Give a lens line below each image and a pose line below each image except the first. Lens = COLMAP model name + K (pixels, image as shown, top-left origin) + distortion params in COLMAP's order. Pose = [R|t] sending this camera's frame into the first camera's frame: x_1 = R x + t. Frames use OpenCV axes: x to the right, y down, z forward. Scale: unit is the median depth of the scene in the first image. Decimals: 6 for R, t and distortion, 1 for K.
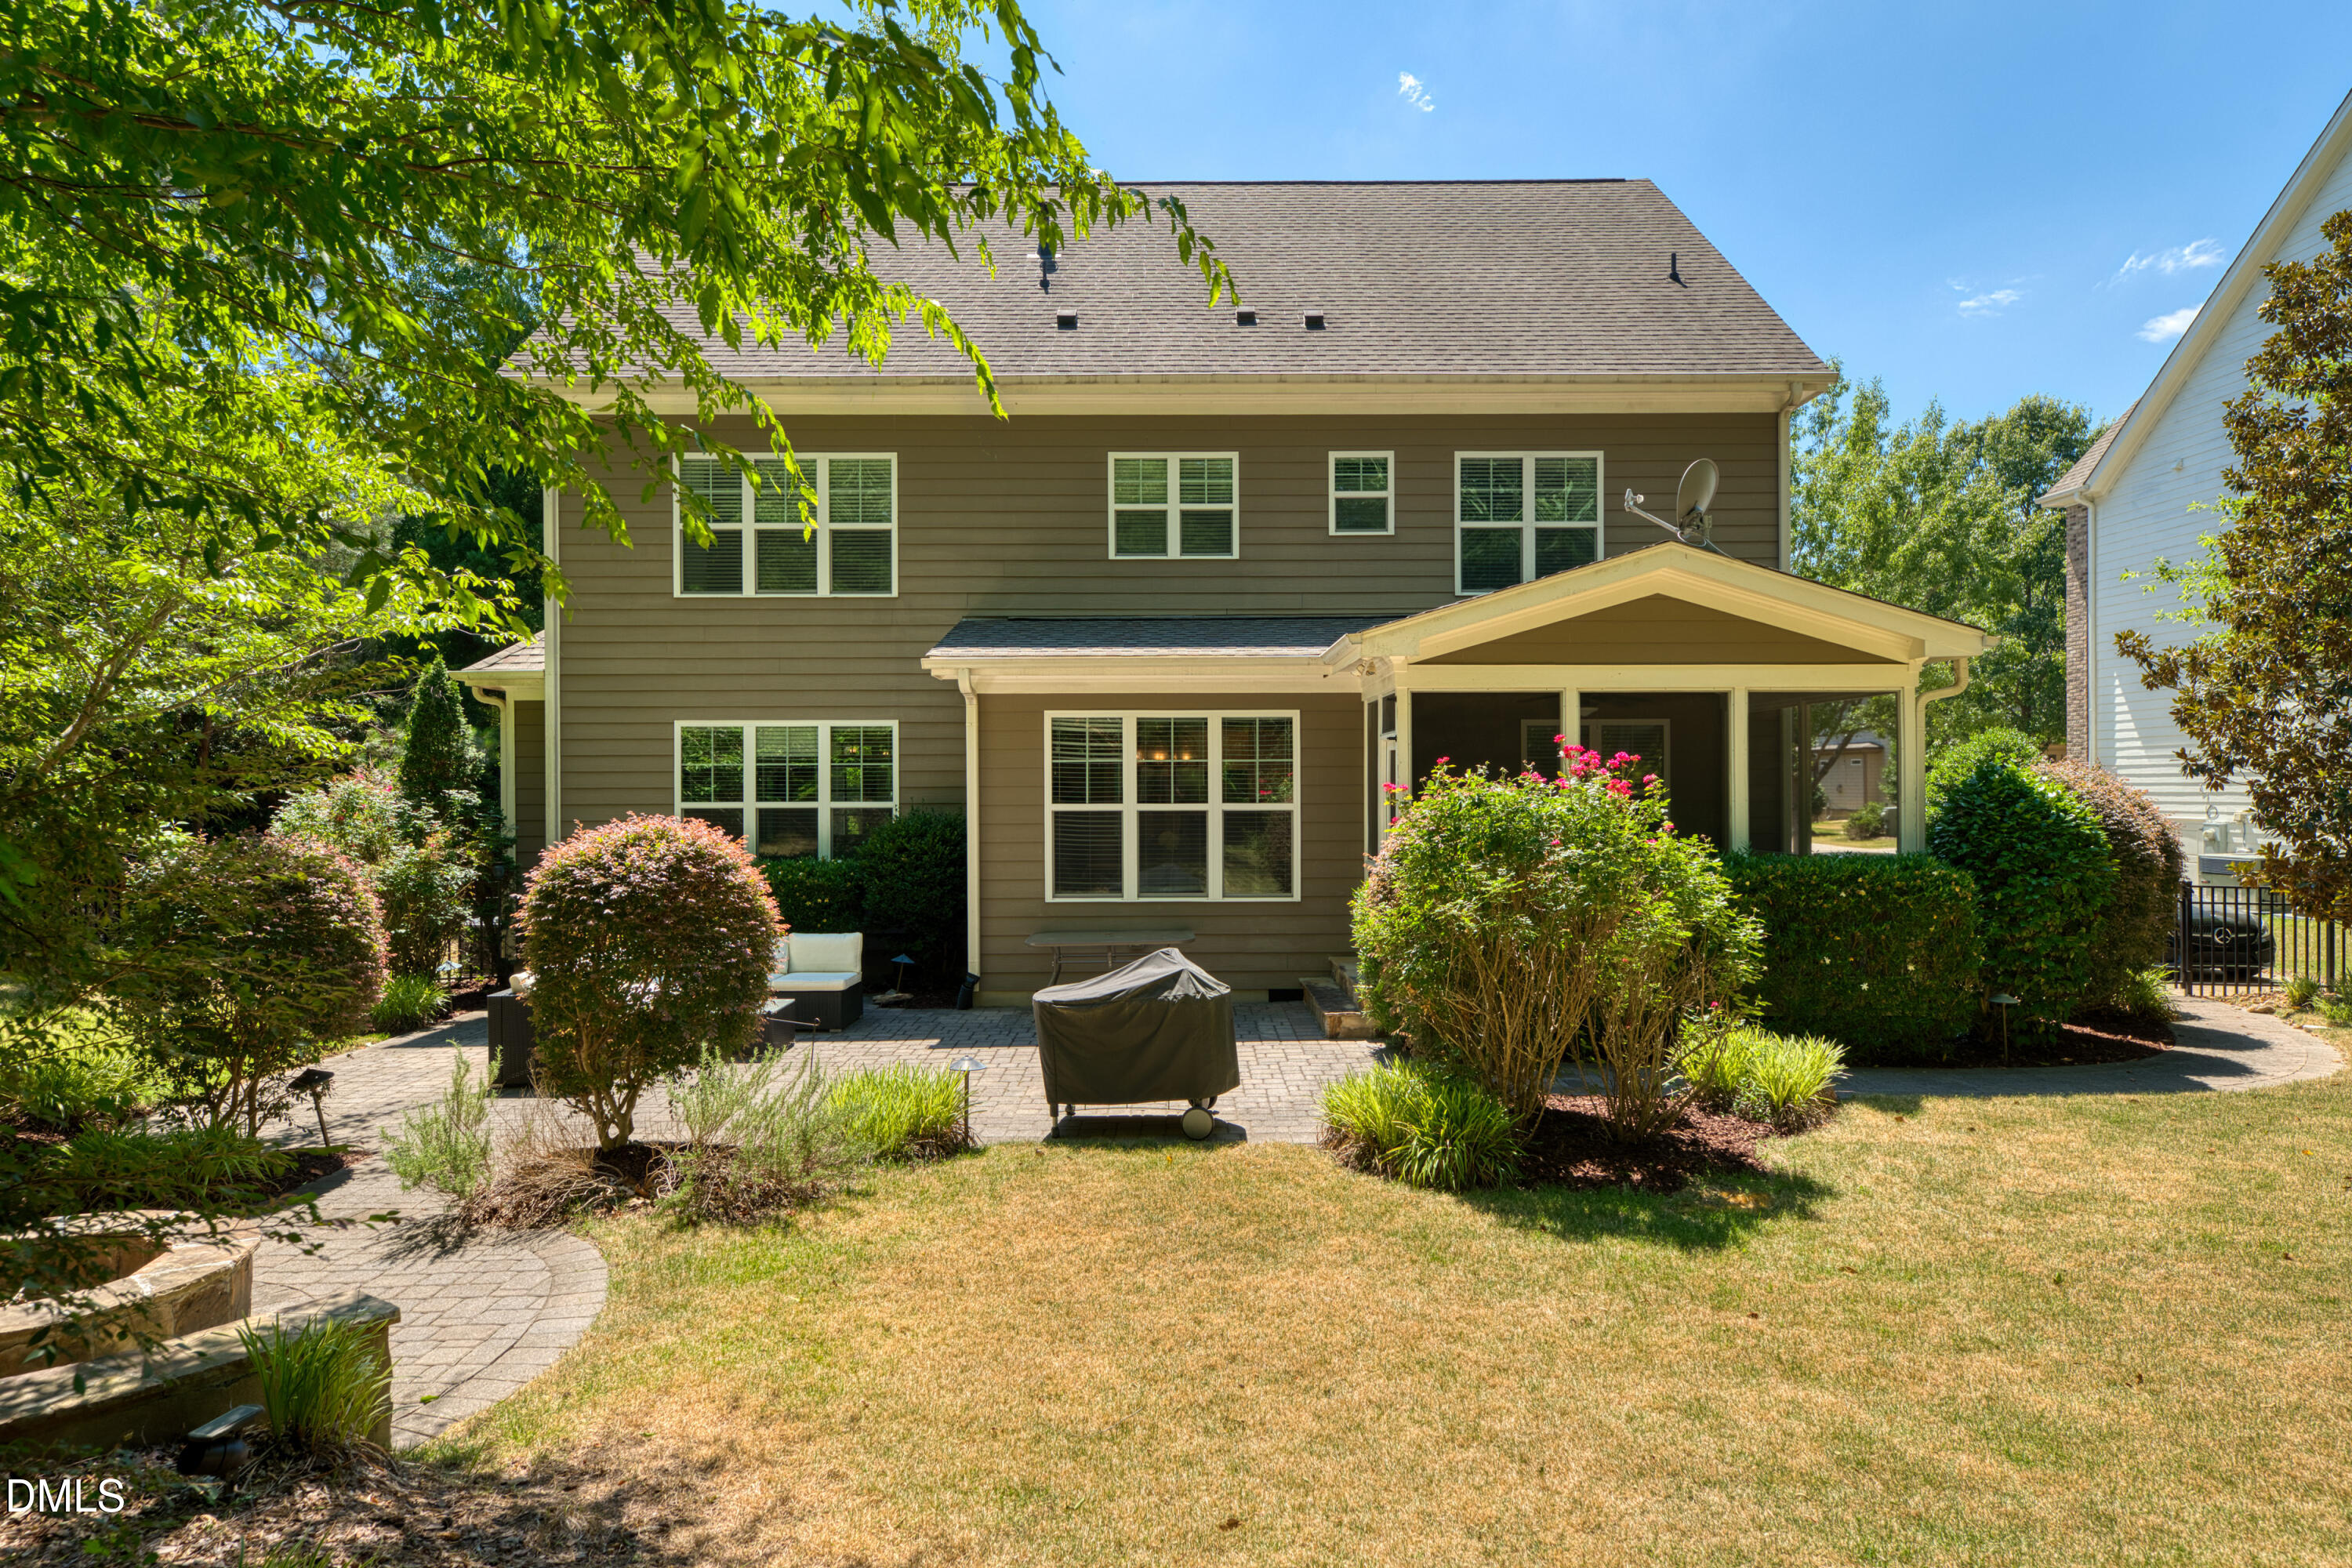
lens RADIAL K [[1362.8, 0, 1179.6], [0, 1362.8, 787.5], [0, 0, 1]] dist [0.000389, 0.000025]
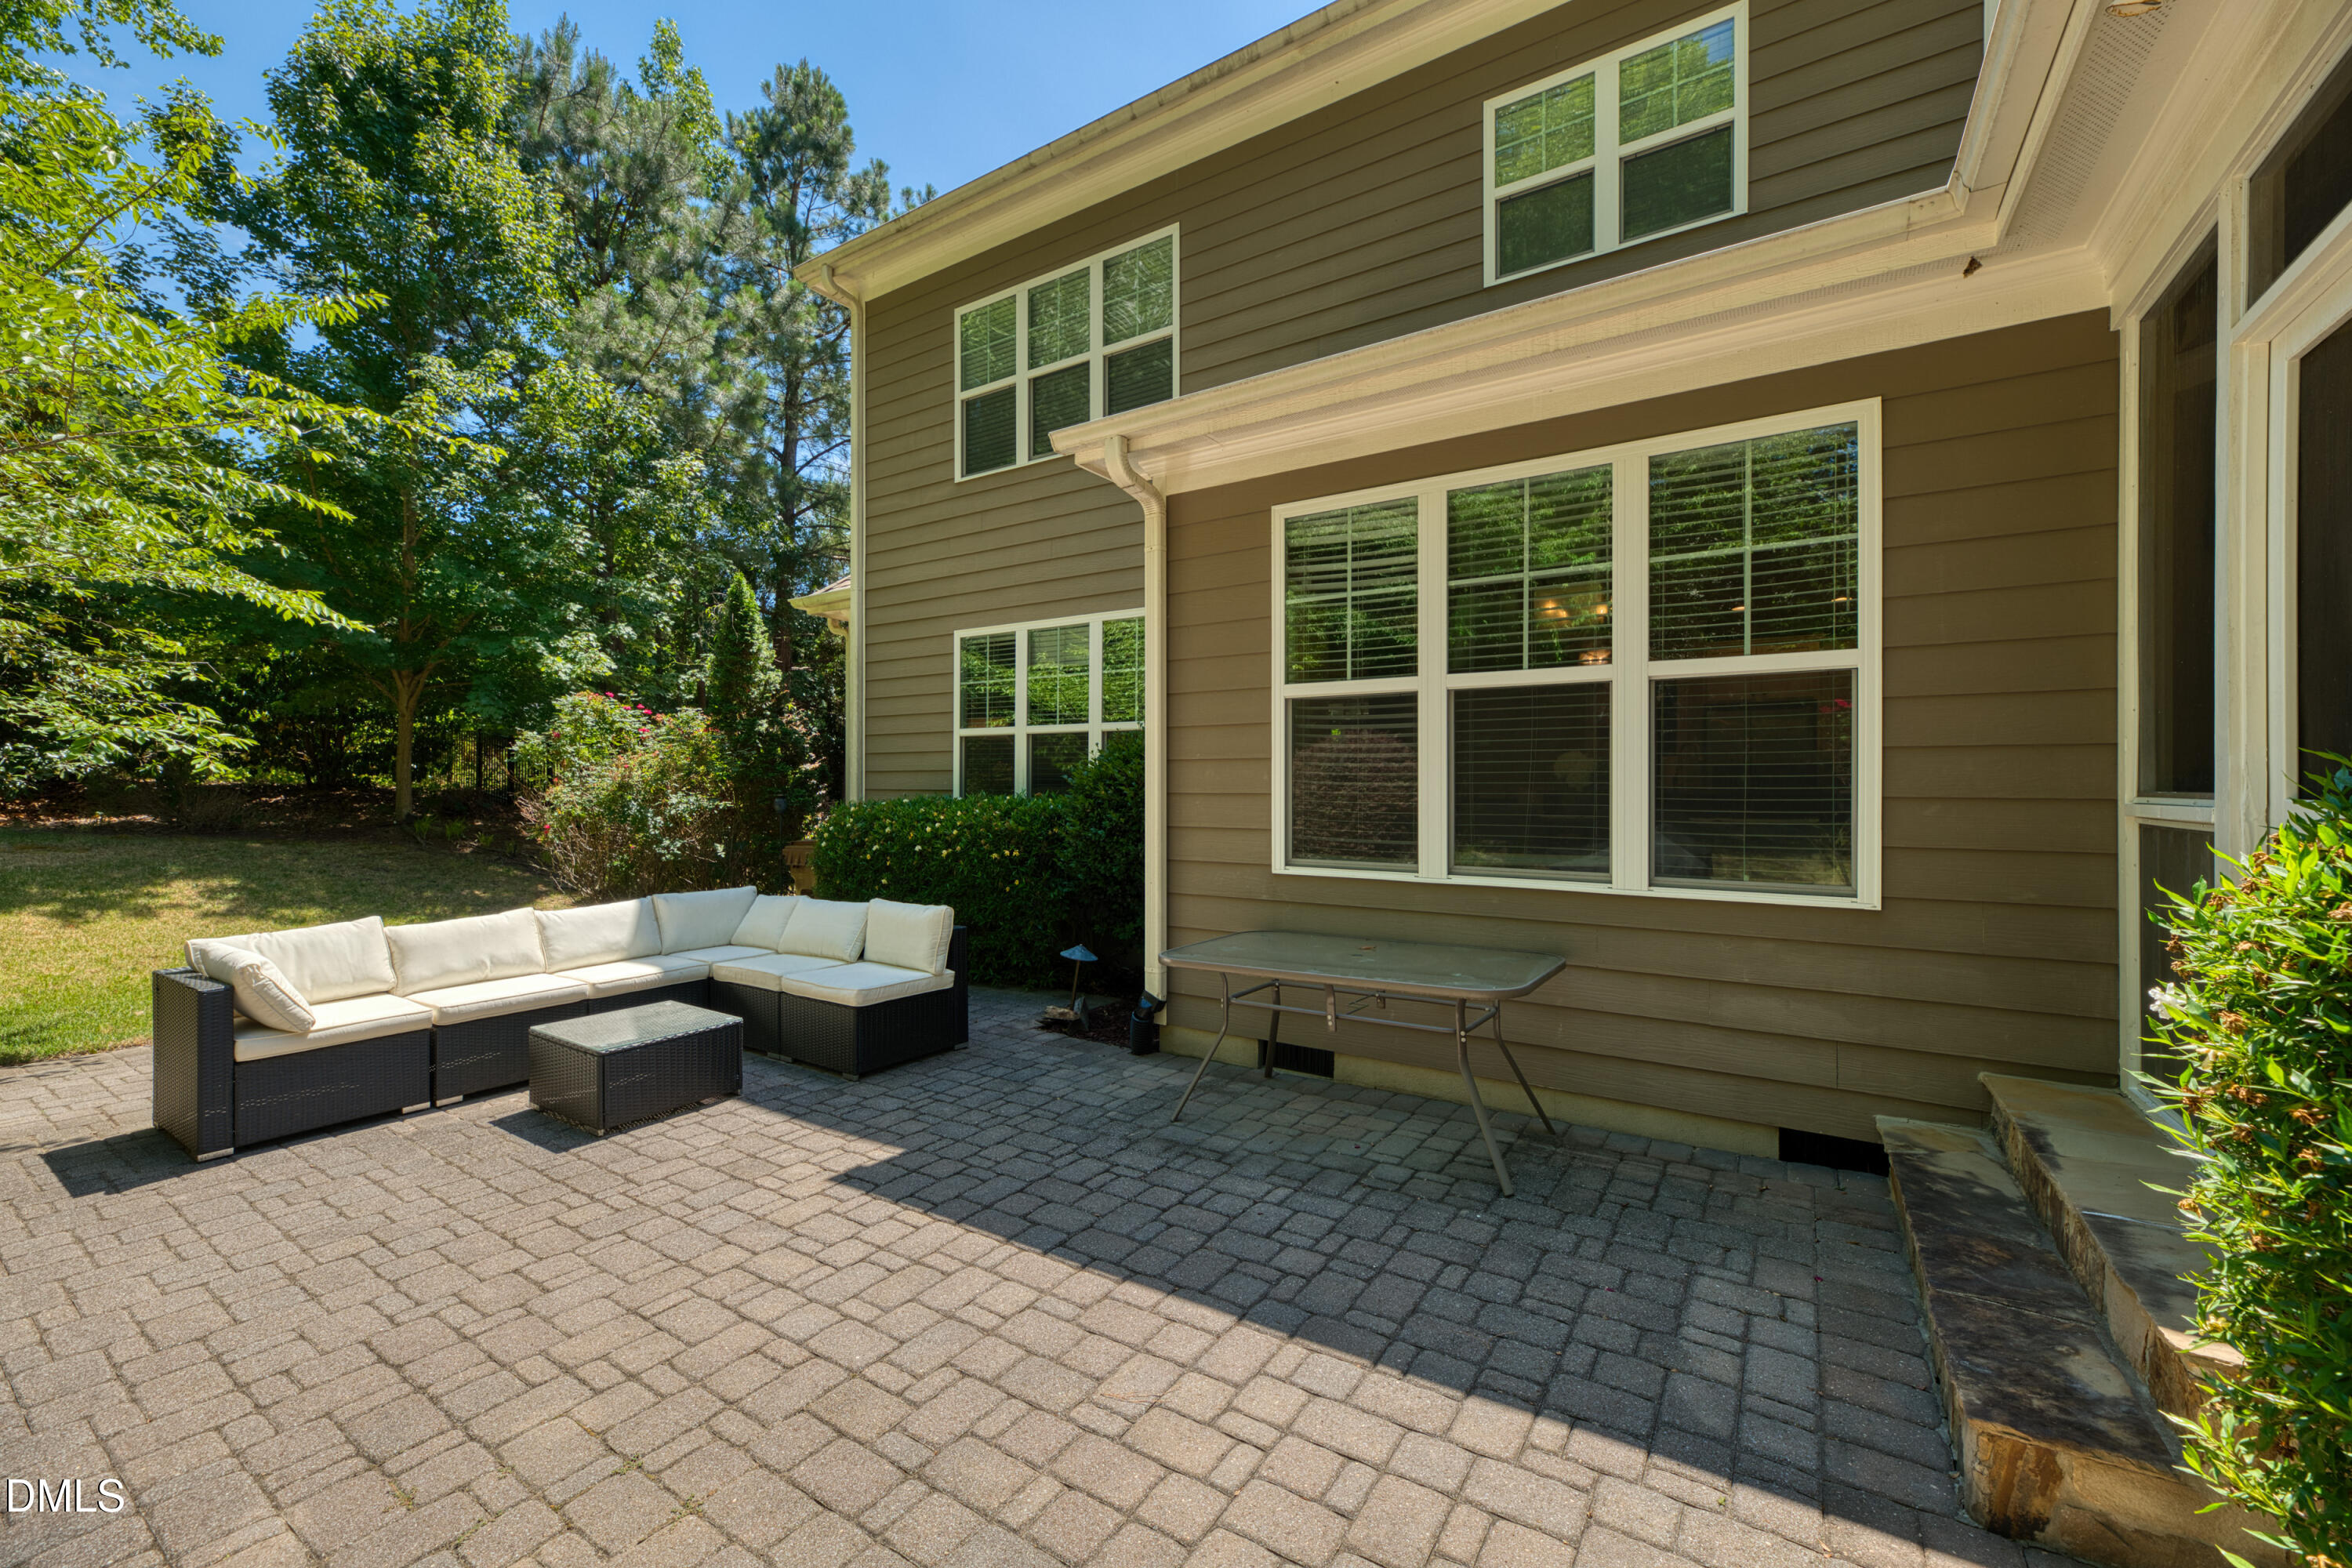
lens RADIAL K [[946.9, 0, 1167.9], [0, 946.9, 784.9], [0, 0, 1]] dist [-0.001821, -0.000598]
pose [[0.828788, 0.006747, -0.559523, 0.071492], [-0.006754, 0.999975, 0.002053, 0.049458], [0.559522, 0.002077, 0.828813, 0.673828]]
